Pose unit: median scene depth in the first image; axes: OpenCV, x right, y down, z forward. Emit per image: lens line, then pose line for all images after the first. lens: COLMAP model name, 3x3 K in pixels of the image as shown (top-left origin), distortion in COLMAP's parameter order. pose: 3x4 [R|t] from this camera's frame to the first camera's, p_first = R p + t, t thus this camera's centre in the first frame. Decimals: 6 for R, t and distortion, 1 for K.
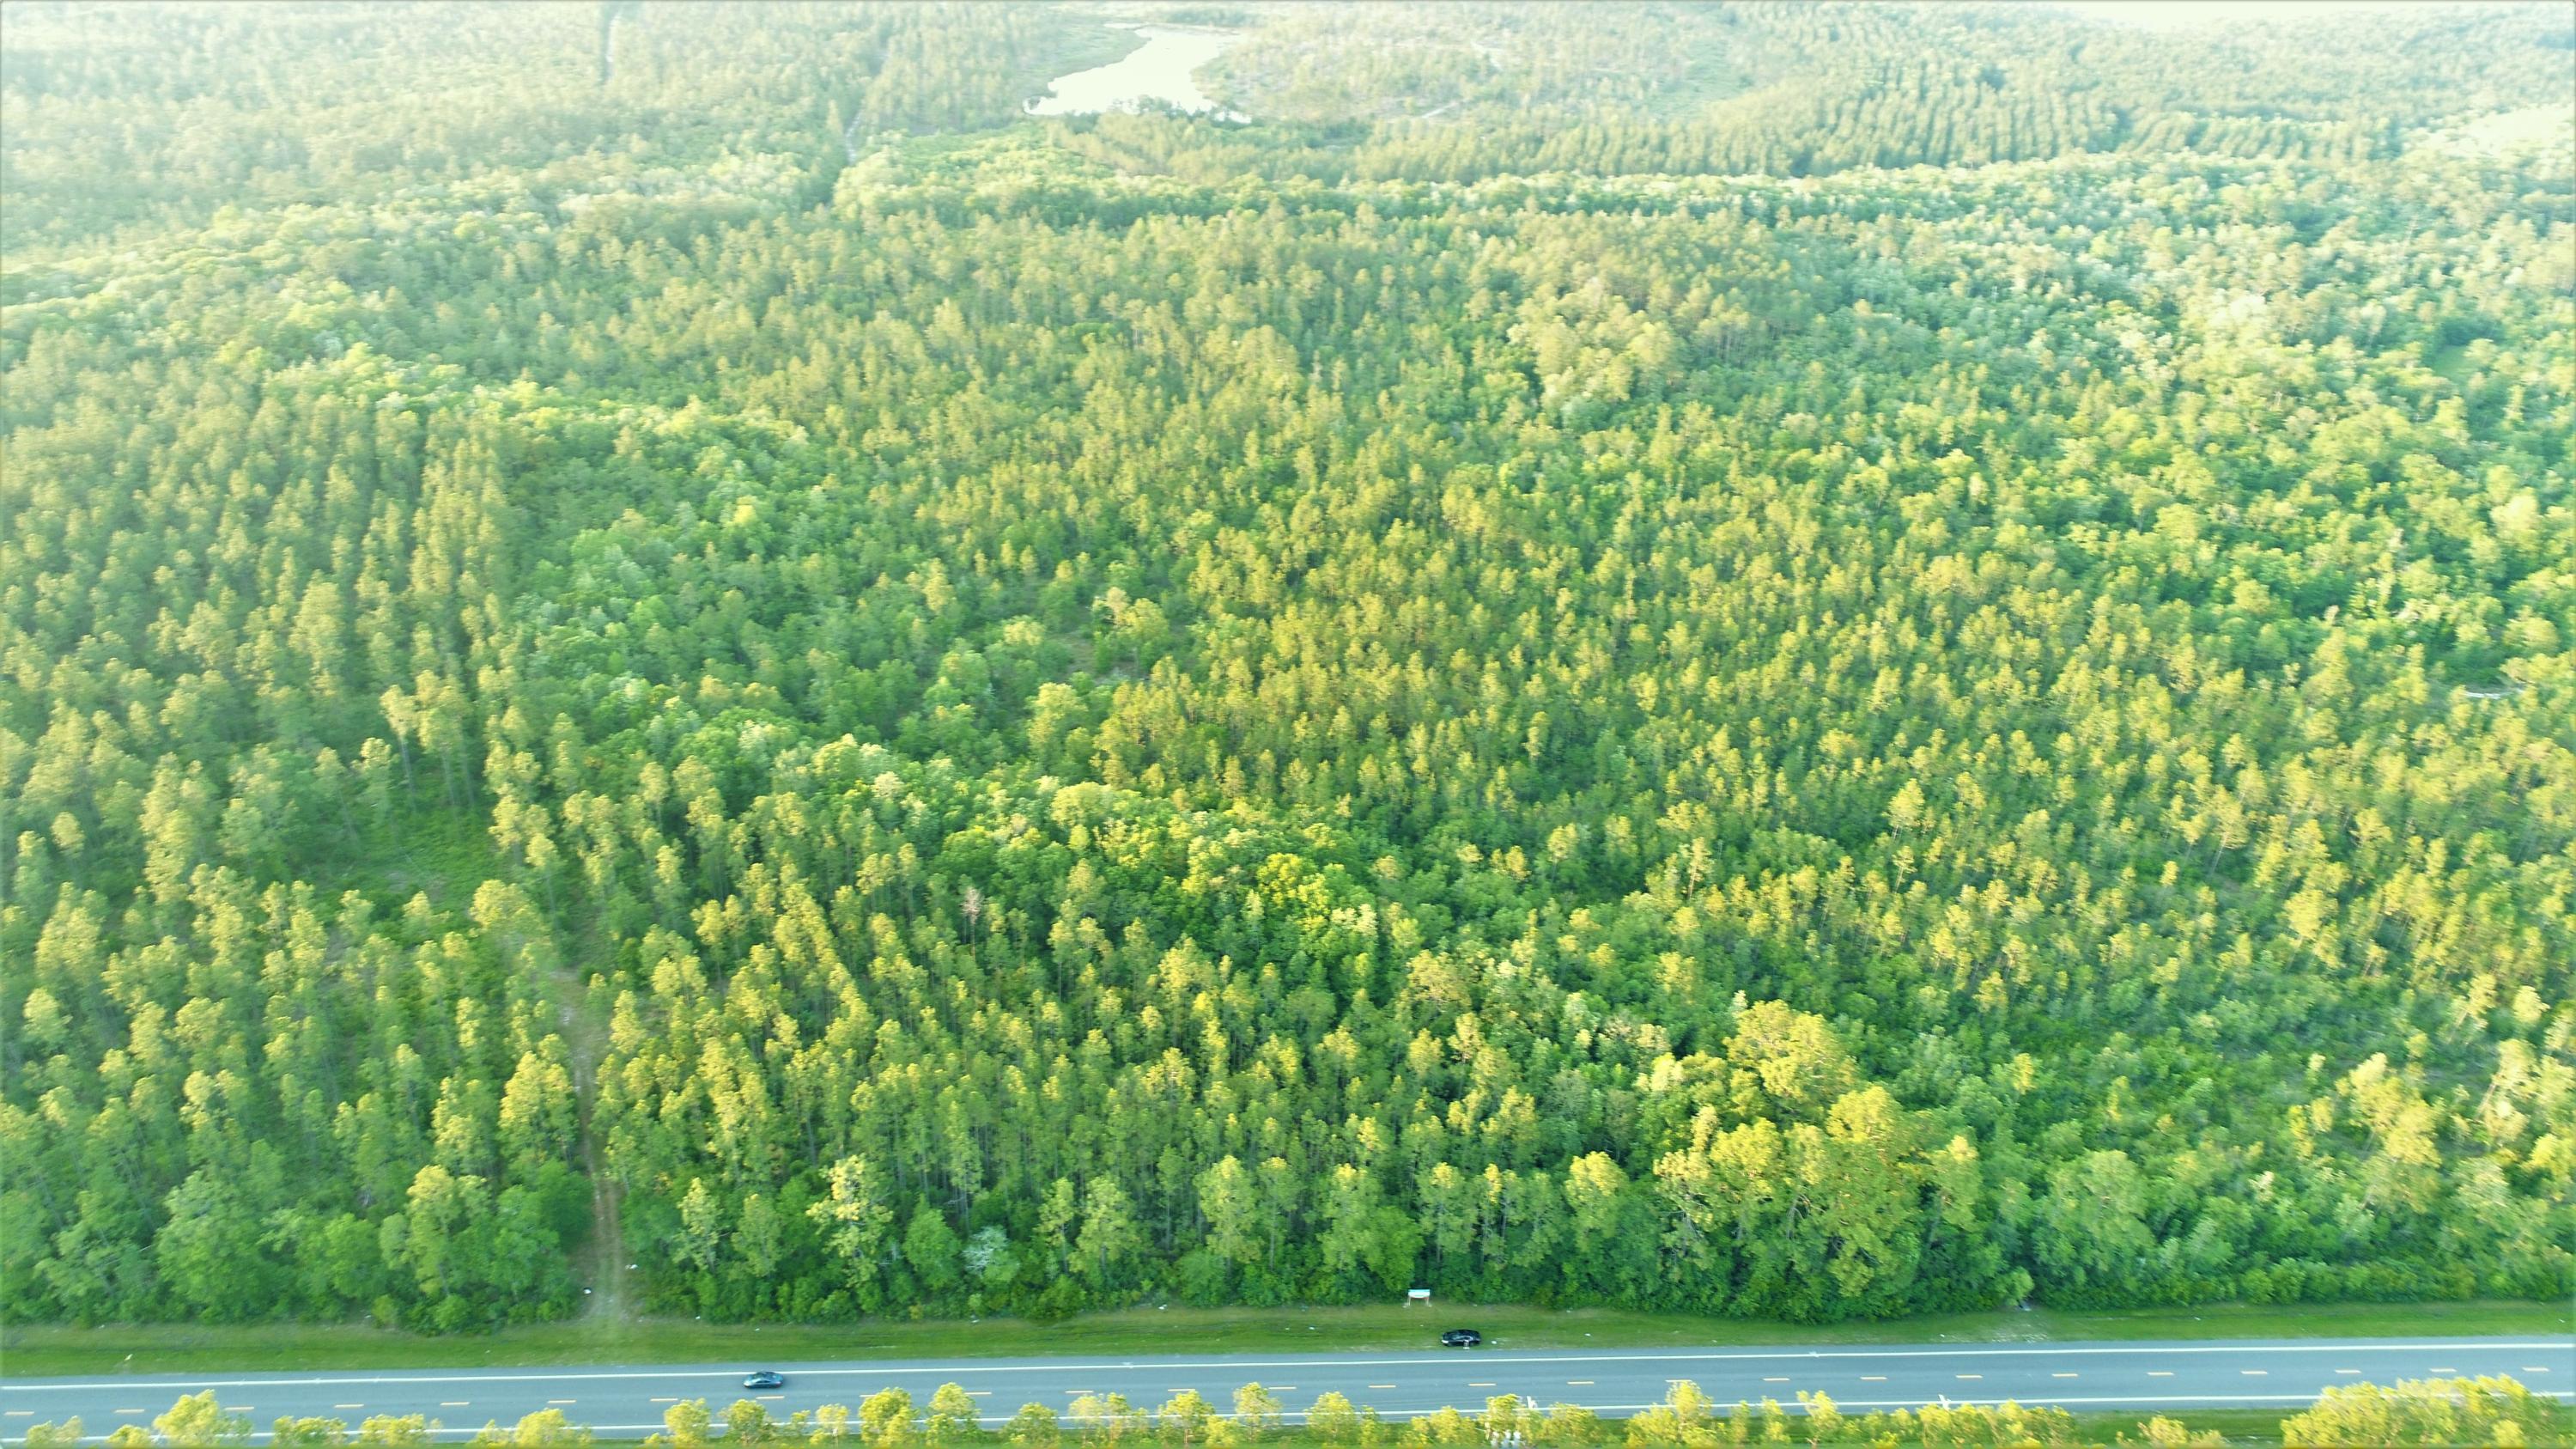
lens RADIAL K [[1733.6, 0, 1288.0], [0, 1733.6, 724.5], [0, 0, 1]] dist [0.004206, -0.001265]
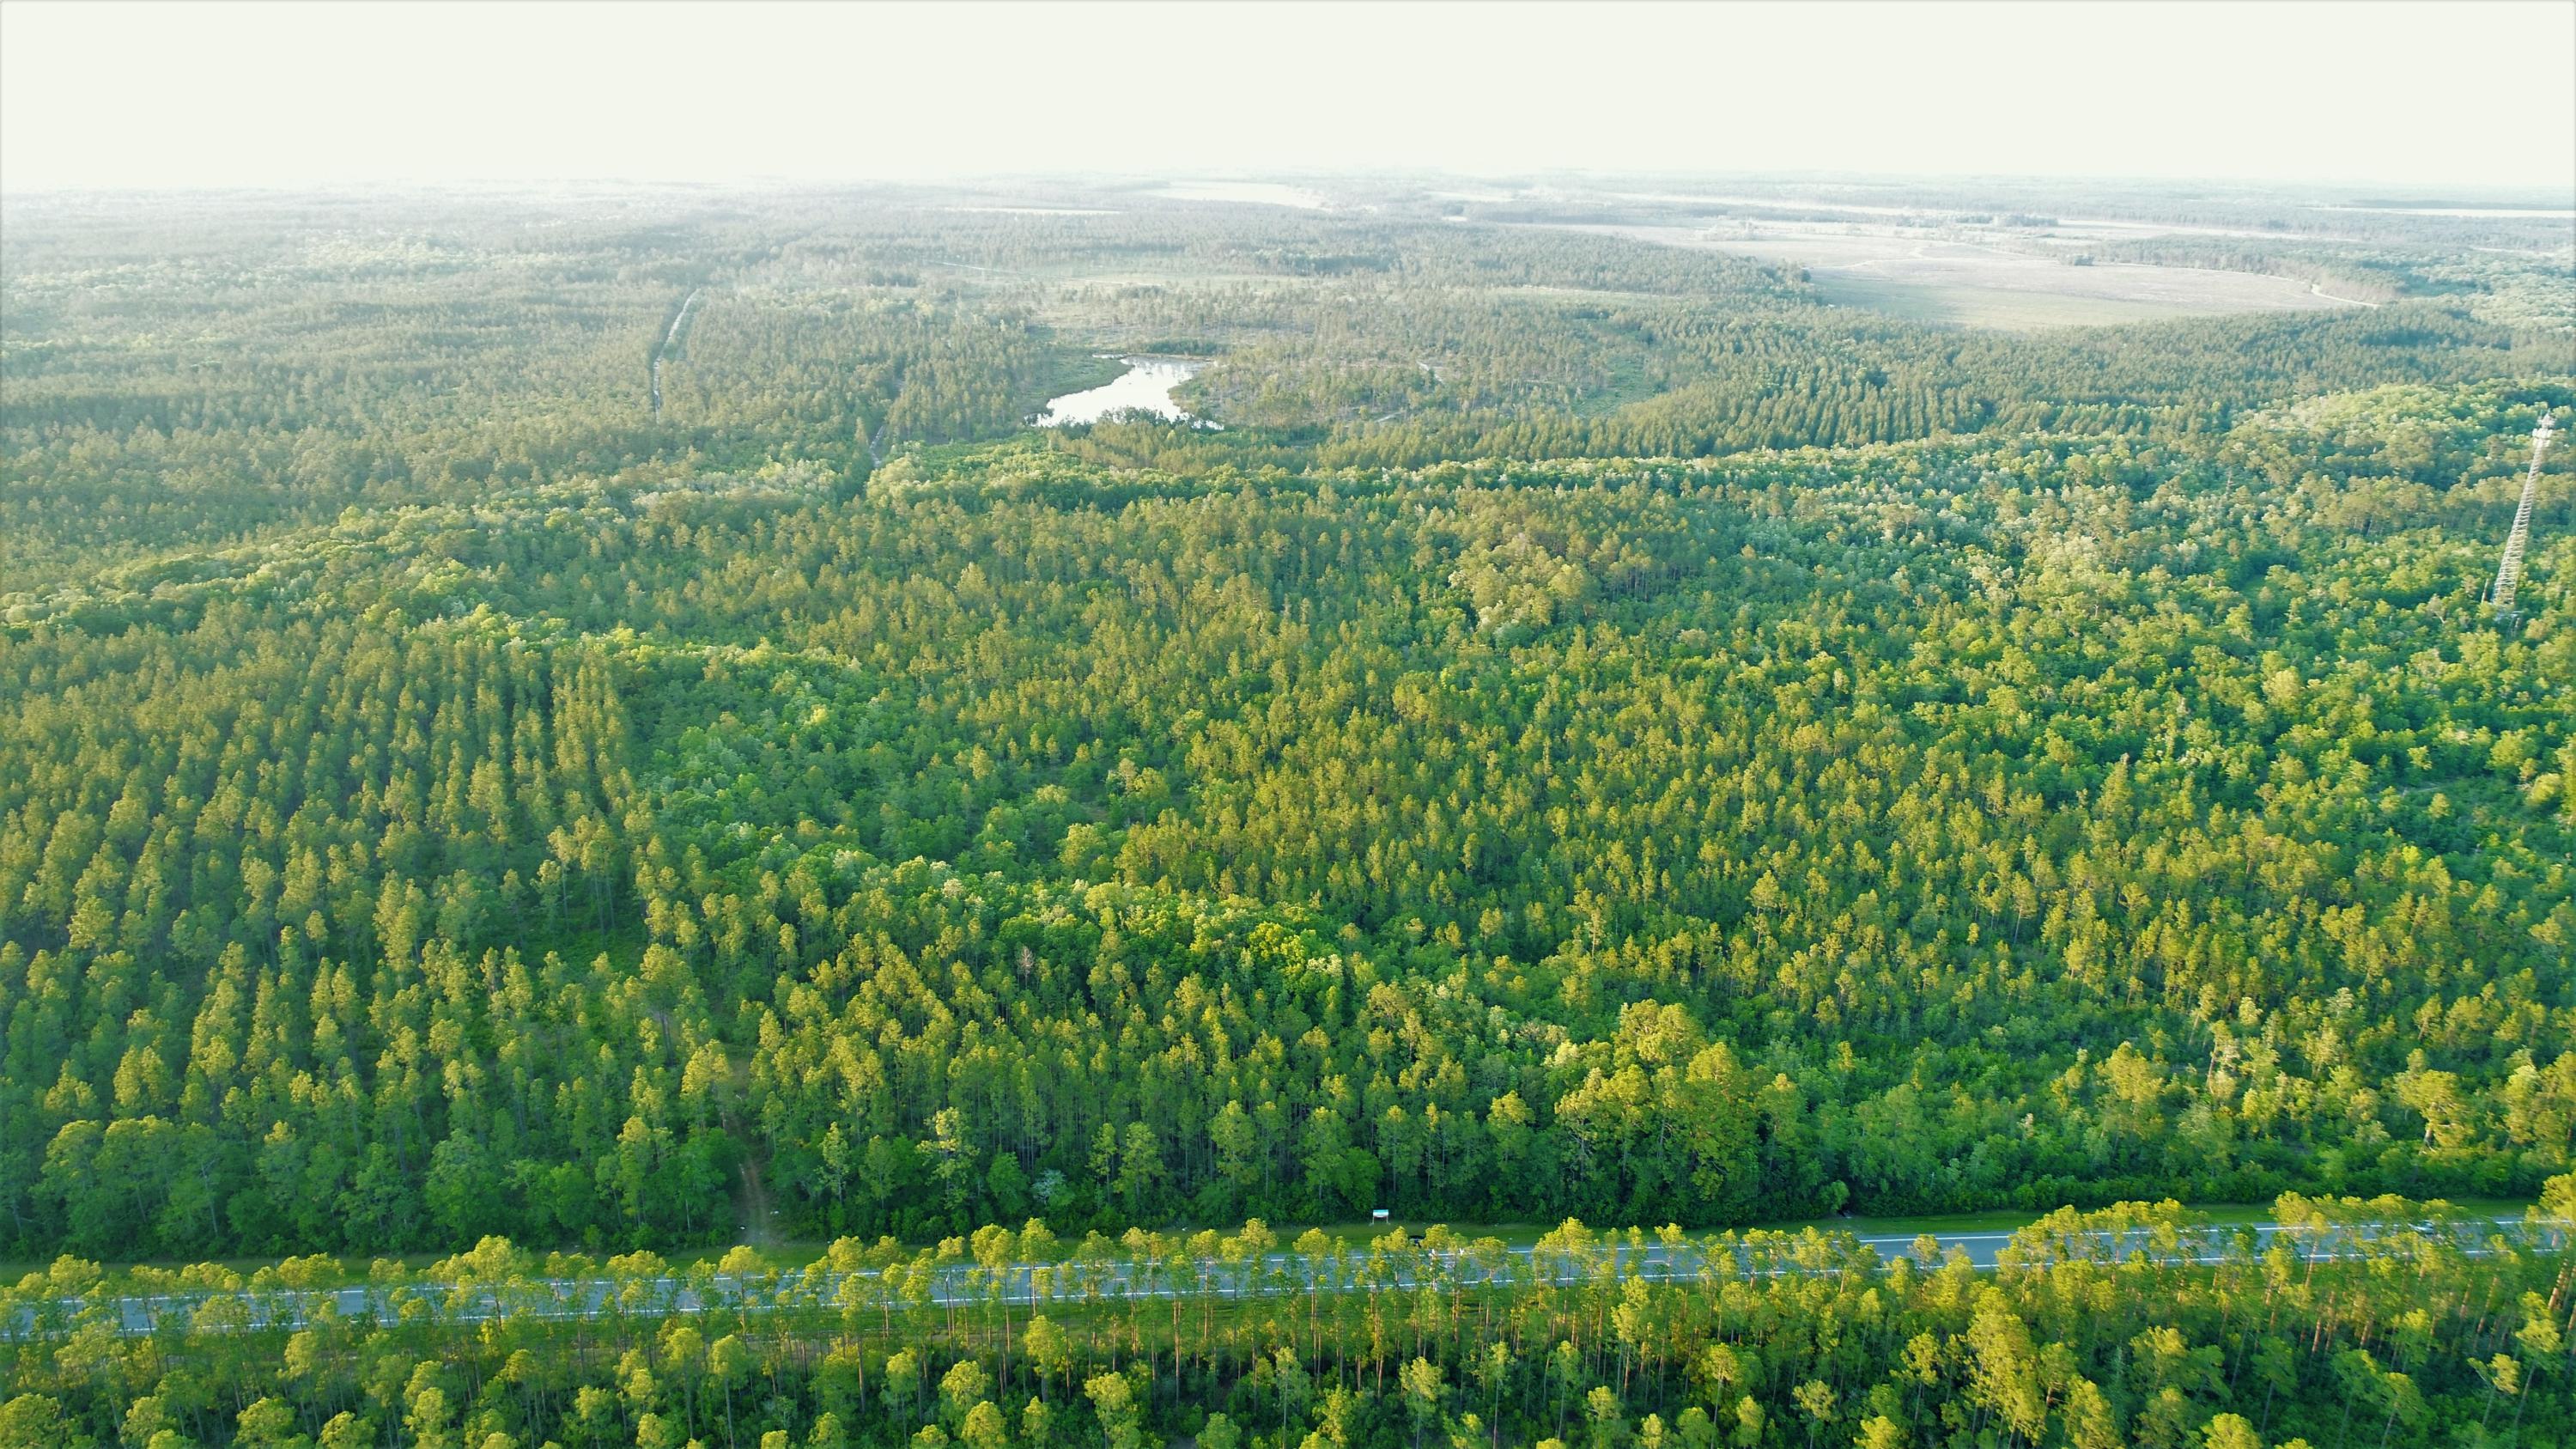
lens RADIAL K [[1733.6, 0, 1288.0], [0, 1733.6, 724.5], [0, 0, 1]] dist [0.004206, -0.001265]
pose [[0.999527, -0.027690, 0.013392, -0.000897], [0.029639, 0.983463, -0.178668, 0.125880], [-0.008223, 0.178980, 0.983818, -0.221936]]
